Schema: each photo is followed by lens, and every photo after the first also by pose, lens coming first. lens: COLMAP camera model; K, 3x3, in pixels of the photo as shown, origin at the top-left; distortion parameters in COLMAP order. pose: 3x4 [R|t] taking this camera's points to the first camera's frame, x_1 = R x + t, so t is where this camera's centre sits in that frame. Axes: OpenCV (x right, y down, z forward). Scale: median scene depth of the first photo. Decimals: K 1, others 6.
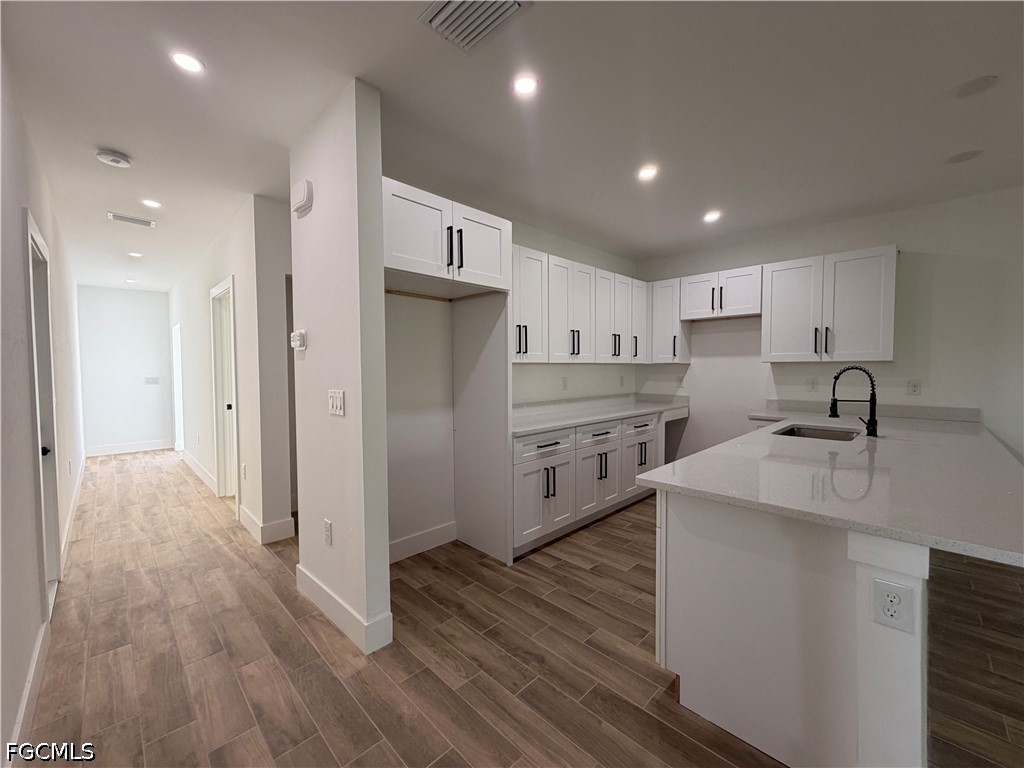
lens RADIAL K [[411.1, 0, 512.0], [0, 411.1, 384.0], [0, 0, 1]] dist [-0.001181, 0.000933]
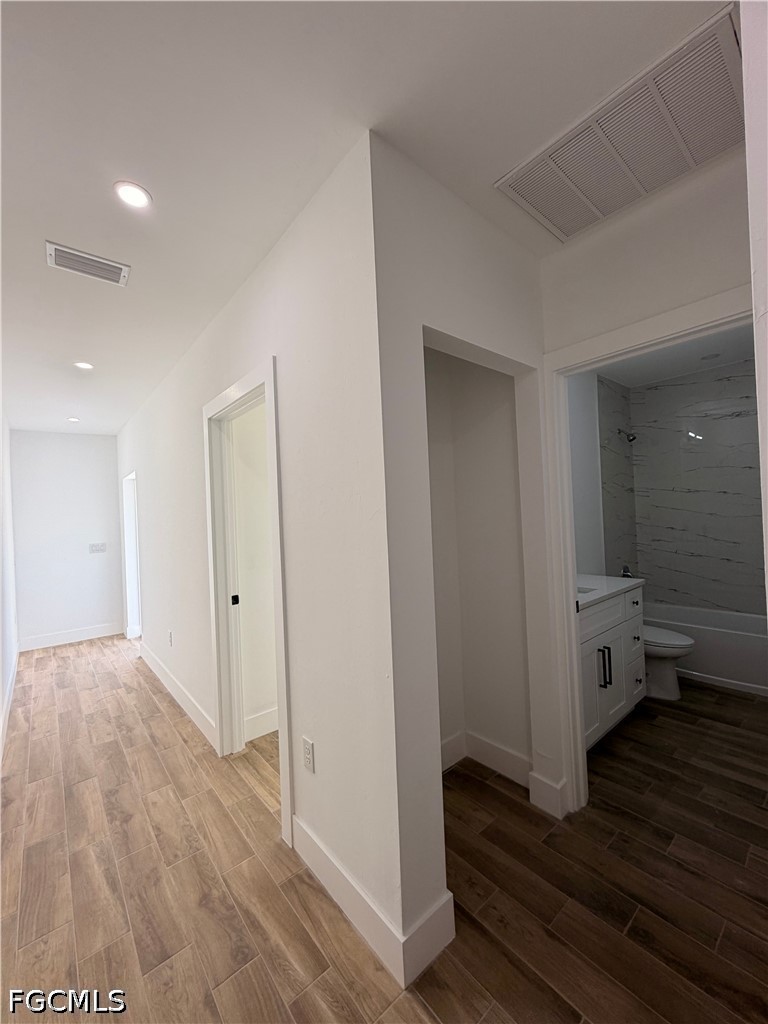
lens RADIAL K [[406.2, 0, 384.0], [0, 406.2, 512.0], [0, 0, 1]] dist [0.000108, 0.000122]
pose [[0.995933, -0.038826, -0.081306, -0.257201], [0.035503, 0.998490, -0.041920, -0.023962], [0.082811, 0.038863, 0.995807, 0.261391]]
